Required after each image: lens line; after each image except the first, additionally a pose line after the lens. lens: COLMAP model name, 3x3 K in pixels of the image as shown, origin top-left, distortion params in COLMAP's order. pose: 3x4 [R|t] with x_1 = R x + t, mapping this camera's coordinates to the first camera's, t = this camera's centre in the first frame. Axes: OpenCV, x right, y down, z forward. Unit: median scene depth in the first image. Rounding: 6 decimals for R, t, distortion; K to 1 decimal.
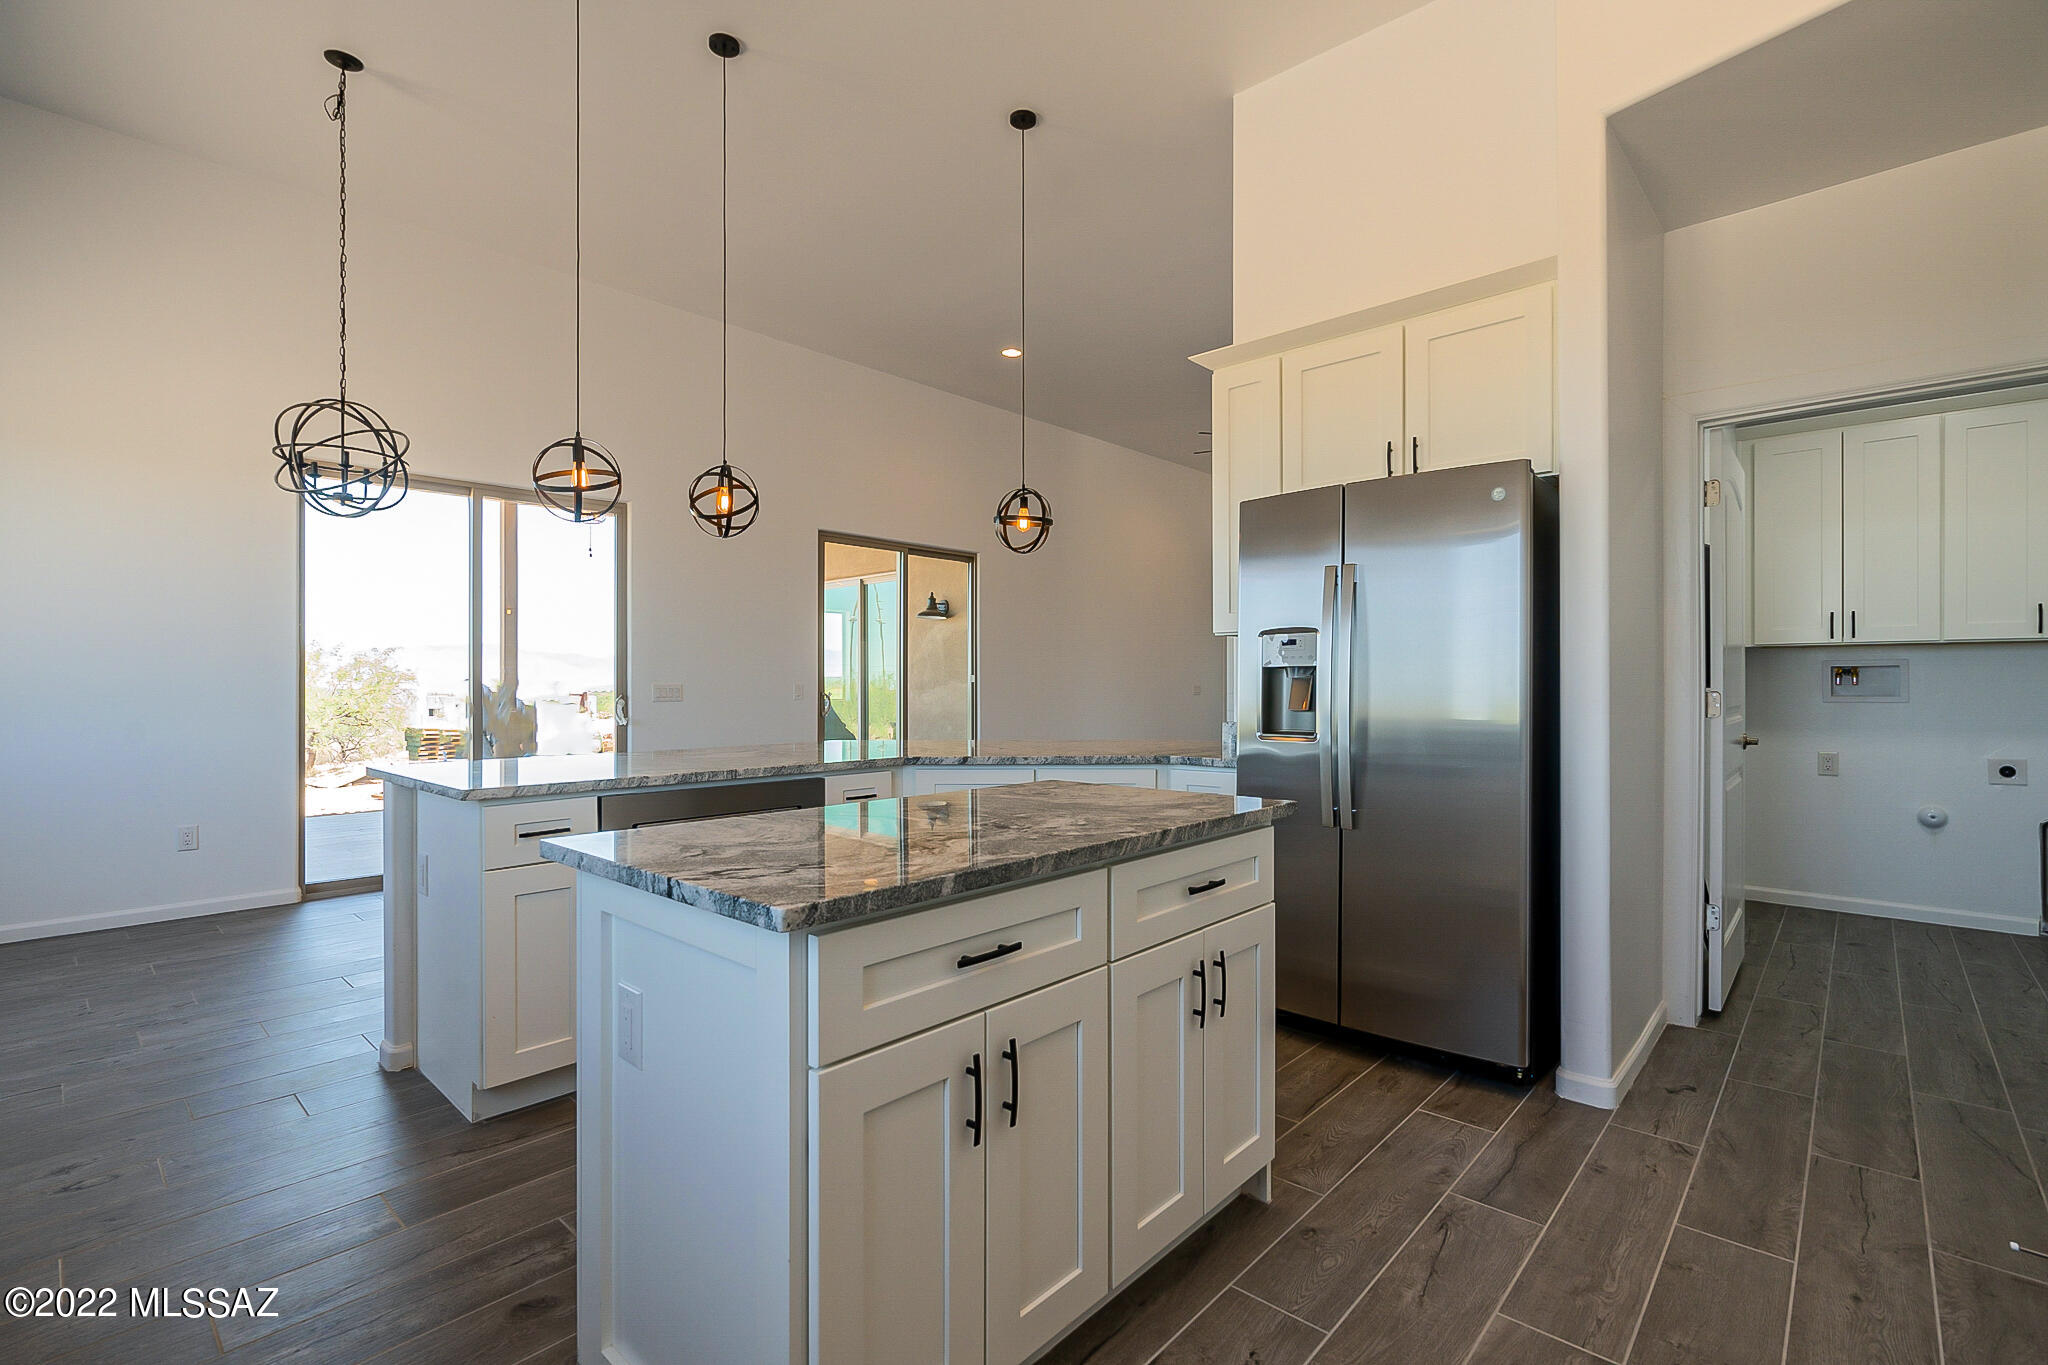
lens RADIAL K [[928.6, 0, 1017.2], [0, 928.6, 687.4], [0, 0, 1]] dist [-0.004794, 0.003087]
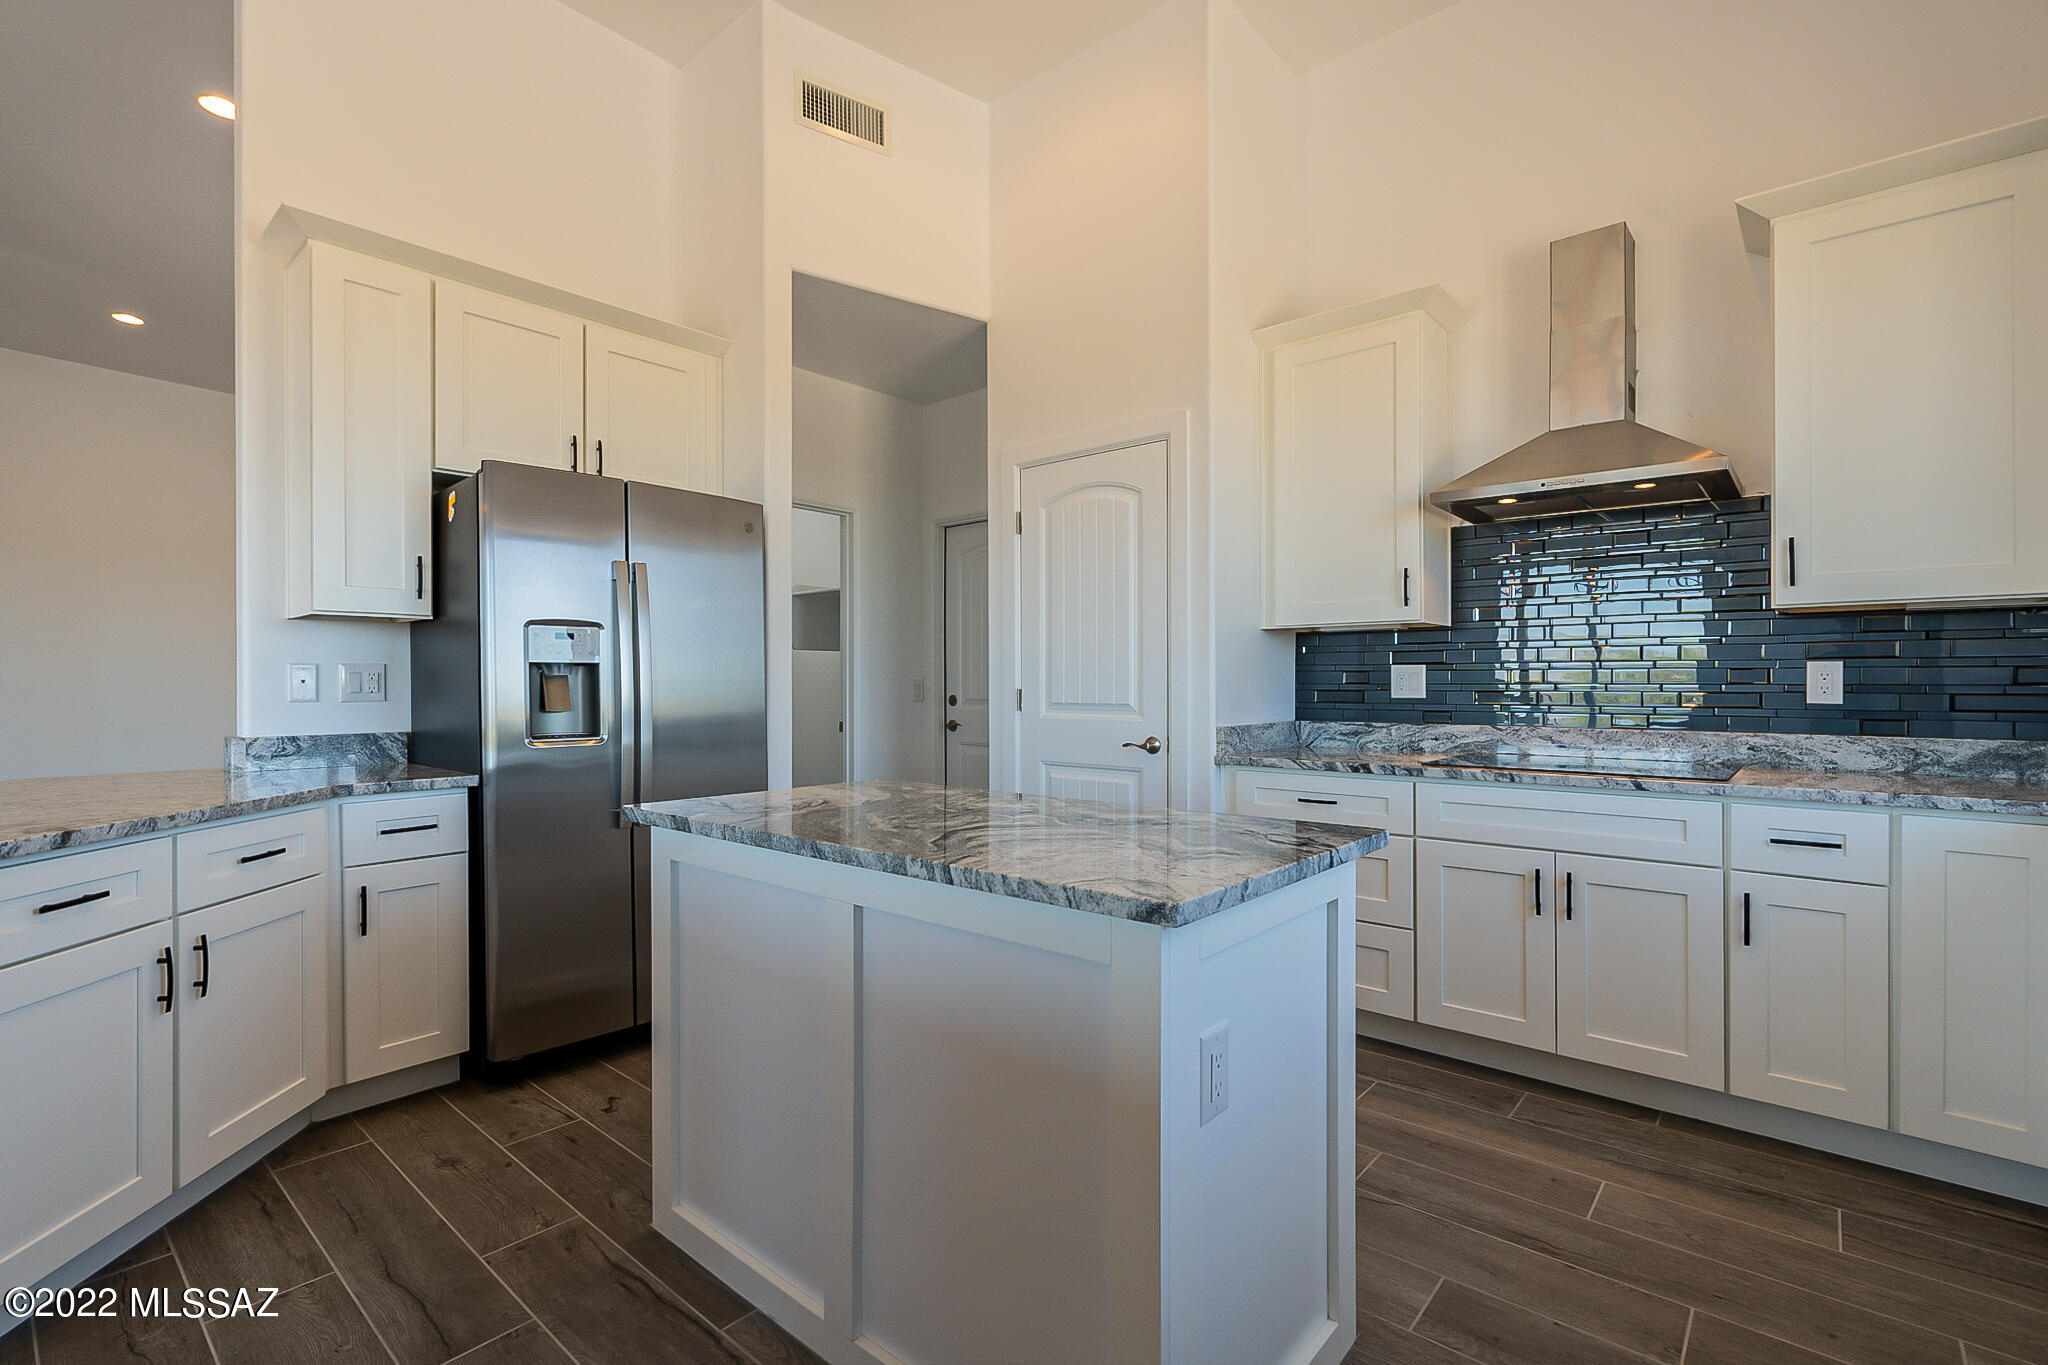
lens RADIAL K [[928.6, 0, 1017.4], [0, 928.6, 677.8], [0, 0, 1]] dist [-0.004794, 0.003087]
pose [[-0.031547, 0.007794, 0.999472, -1.104556], [0.002595, 0.999967, -0.007716, 0.002381], [-0.999499, 0.002350, -0.031566, 1.042047]]
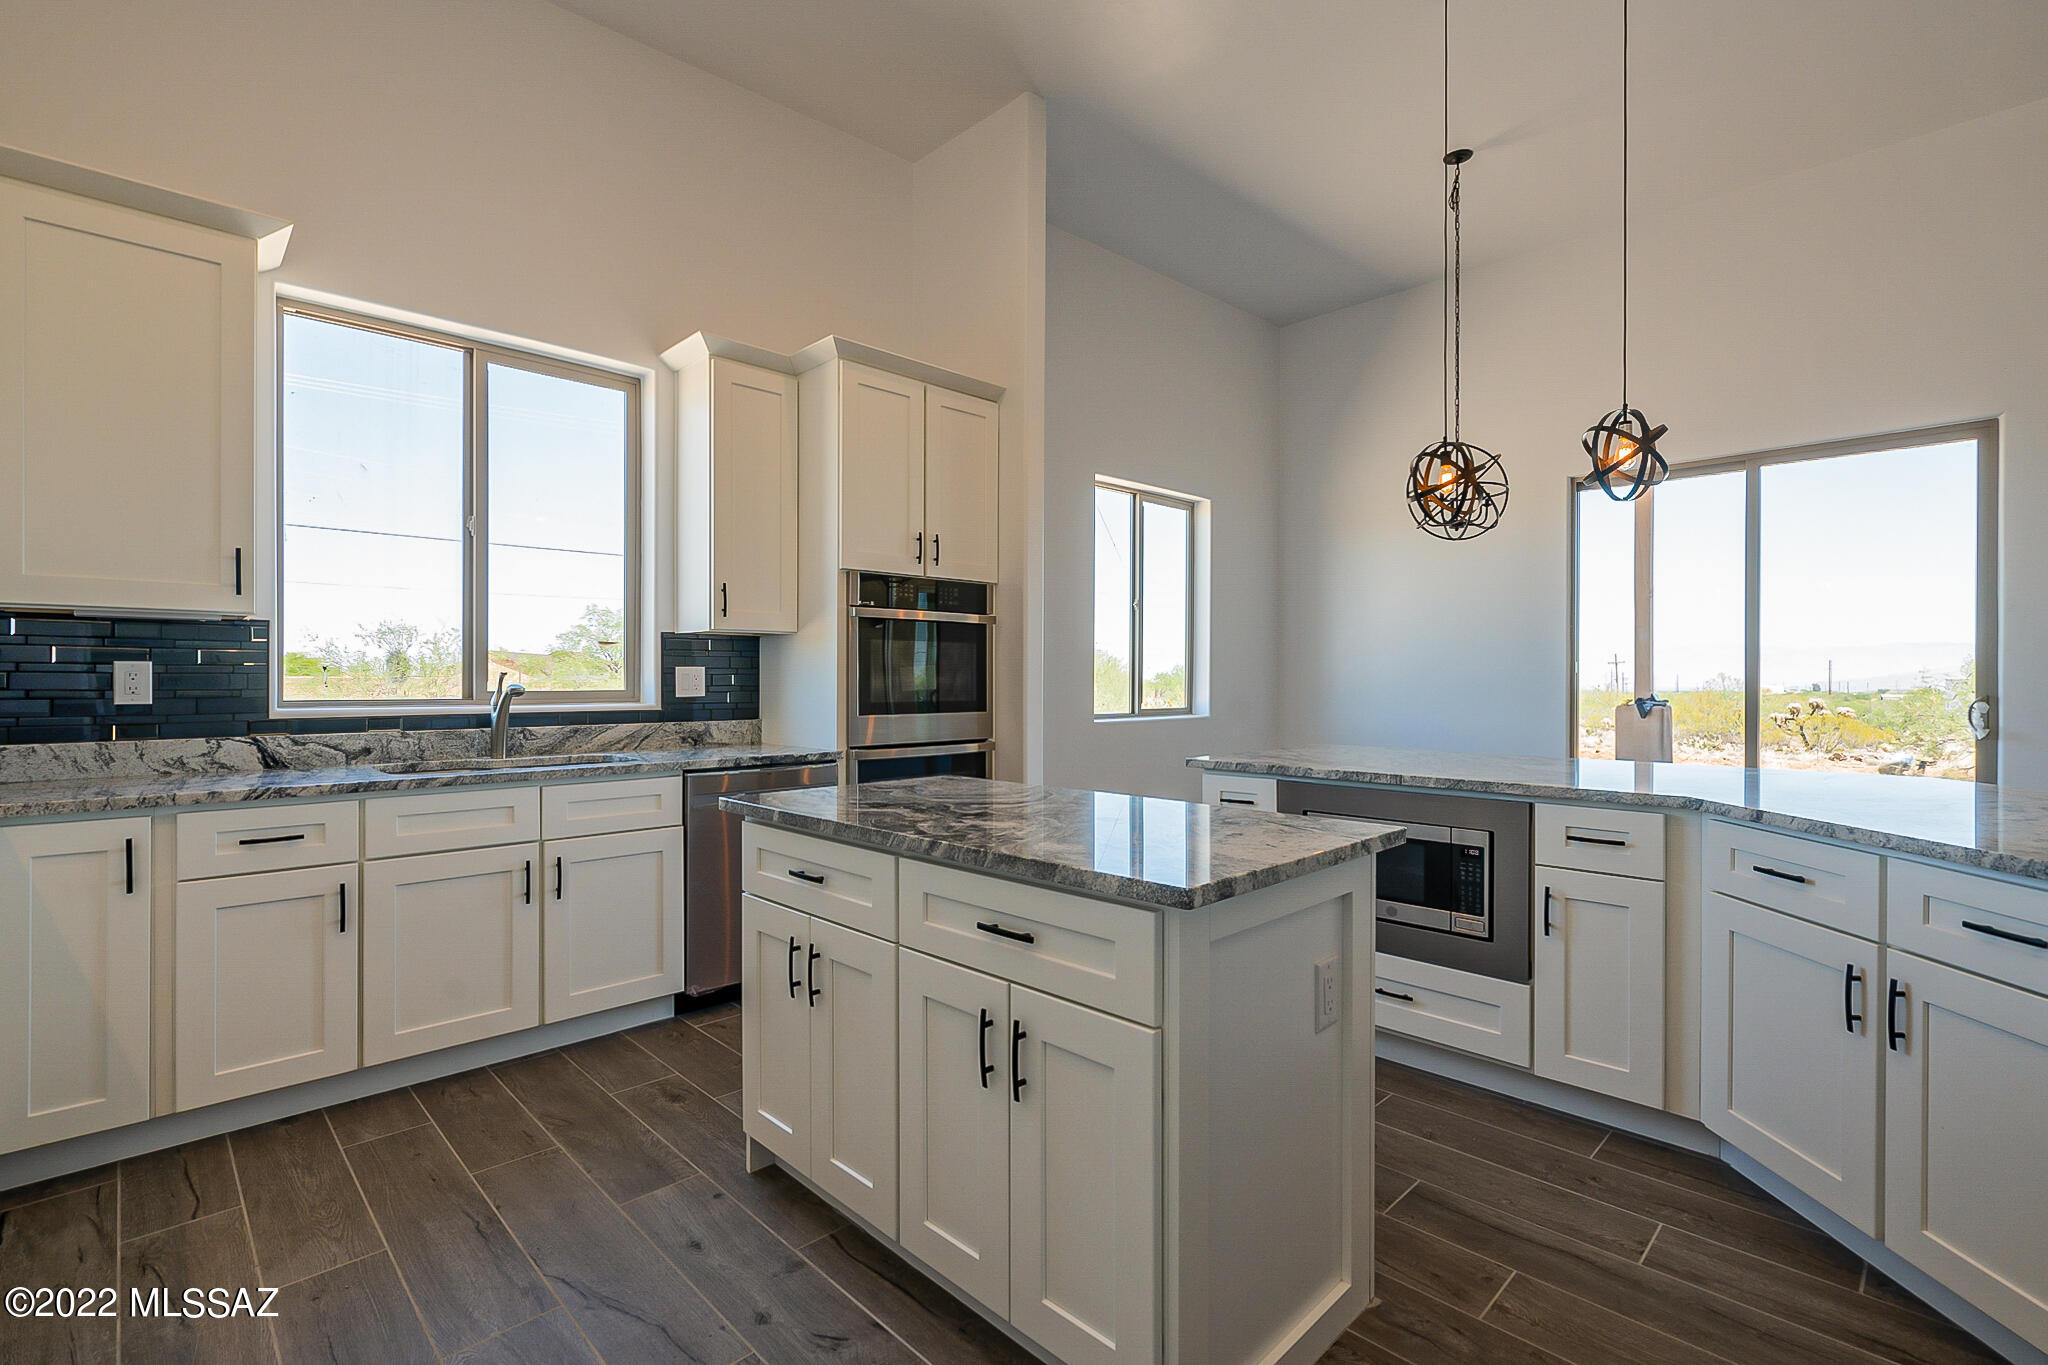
lens RADIAL K [[928.6, 0, 1017.7], [0, 928.6, 673.8], [0, 0, 1]] dist [-0.004794, 0.003087]
pose [[-0.055000, -0.000163, -0.998486, 1.105199], [-0.001871, 0.999998, -0.000061, -0.021979], [0.998485, 0.001865, -0.055000, 1.115419]]
